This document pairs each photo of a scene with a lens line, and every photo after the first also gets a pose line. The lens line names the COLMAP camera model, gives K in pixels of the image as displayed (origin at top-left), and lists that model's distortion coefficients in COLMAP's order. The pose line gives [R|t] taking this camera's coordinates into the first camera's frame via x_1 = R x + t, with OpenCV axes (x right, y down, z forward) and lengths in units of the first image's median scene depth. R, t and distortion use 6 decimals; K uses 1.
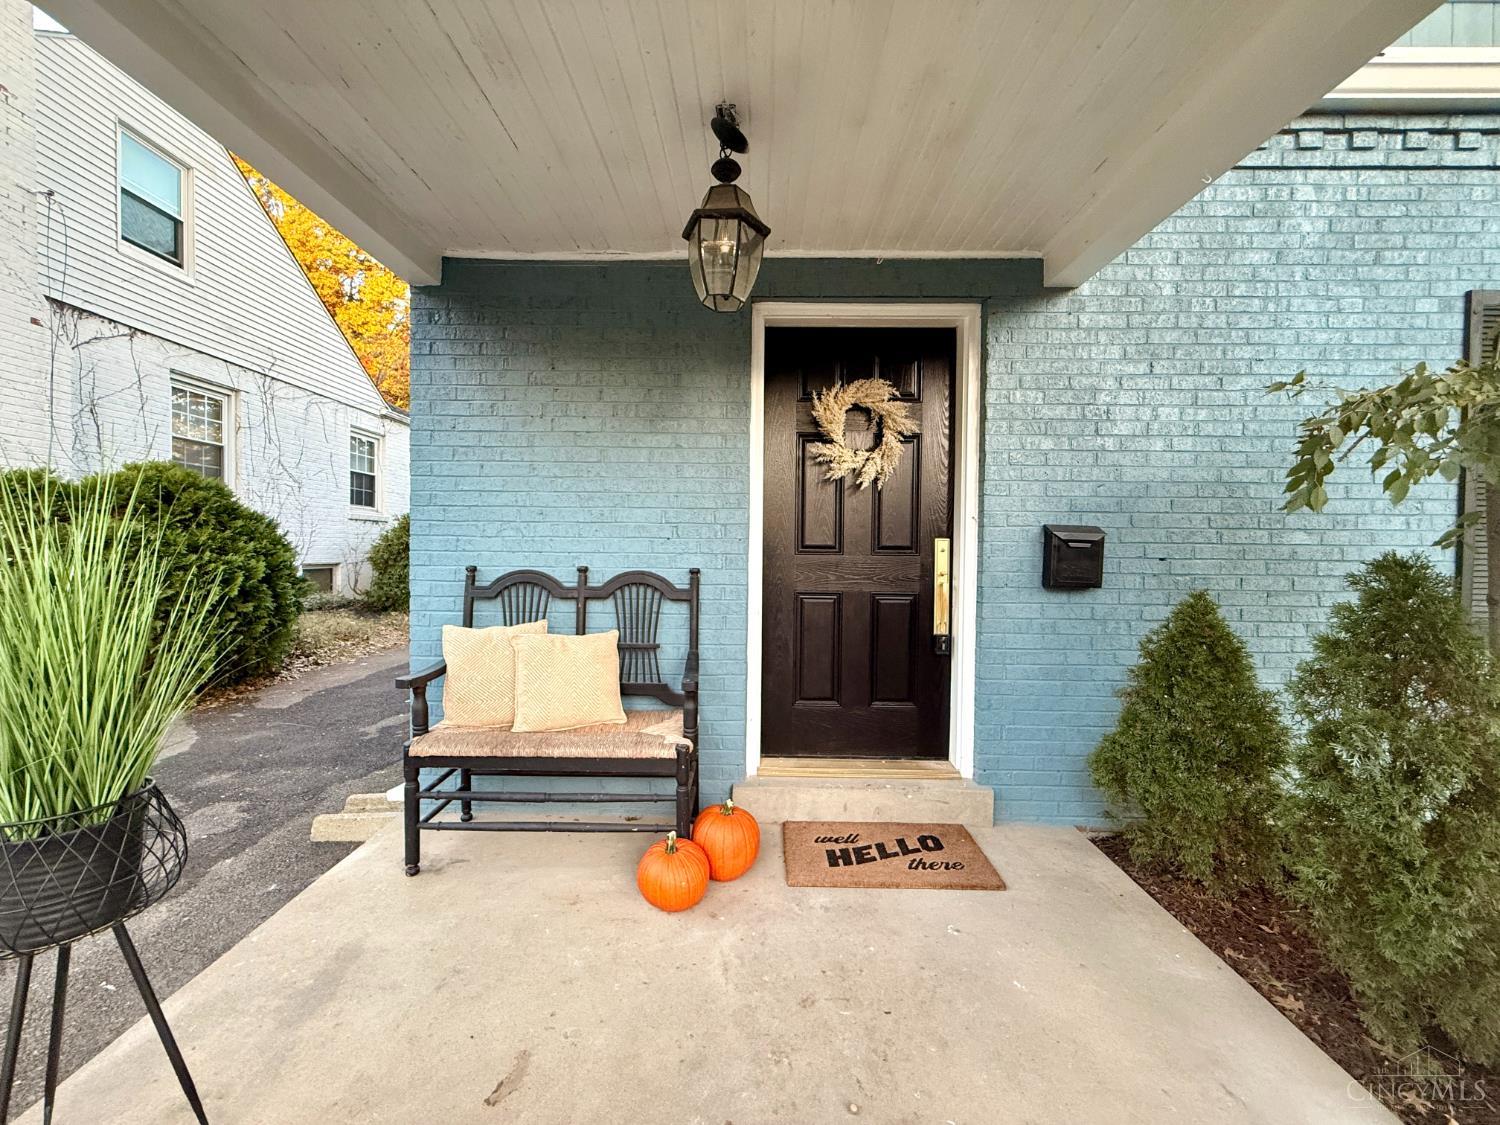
lens RADIAL K [[605.0, 0, 750.0], [0, 605.0, 562.5], [0, 0, 1]] dist [0.000682, 0.000263]
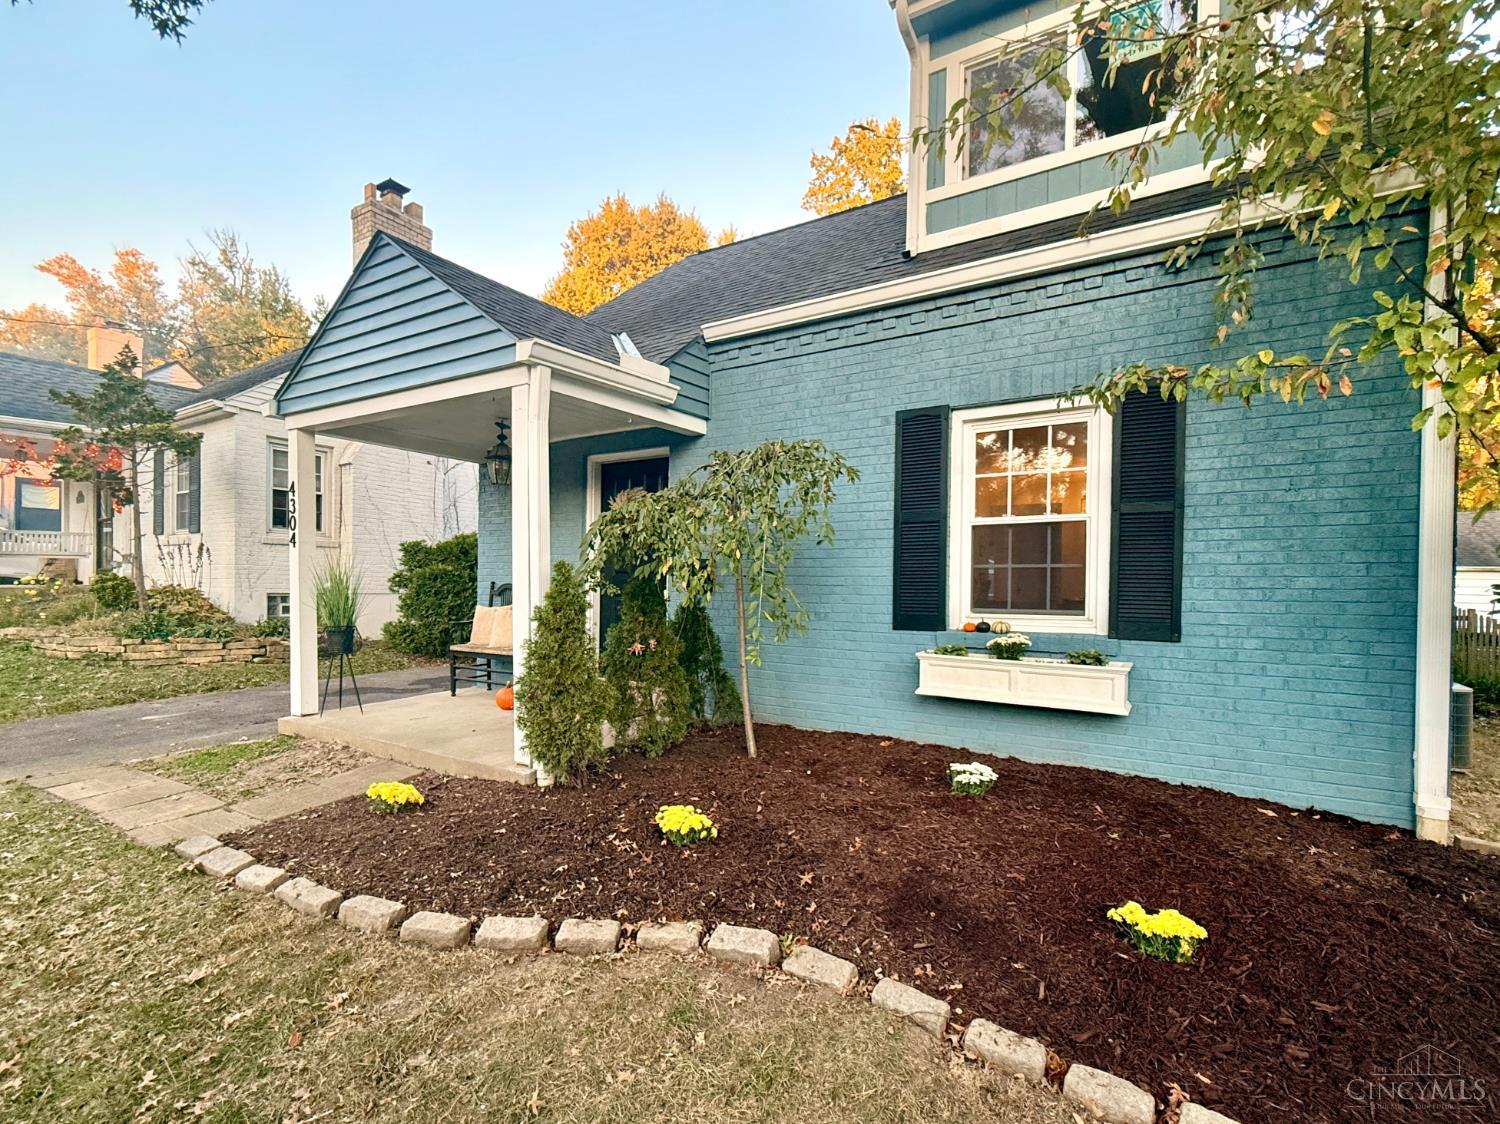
lens RADIAL K [[709.1, 0, 704.9], [0, 709.1, 591.8], [0, 0, 1]] dist [-0.001059, -0.000028]
pose [[0.834213, 0.003155, -0.551434, 1.699133], [-0.015293, 0.999731, -0.017414, 0.078181], [0.551231, 0.022960, 0.834037, -0.822156]]
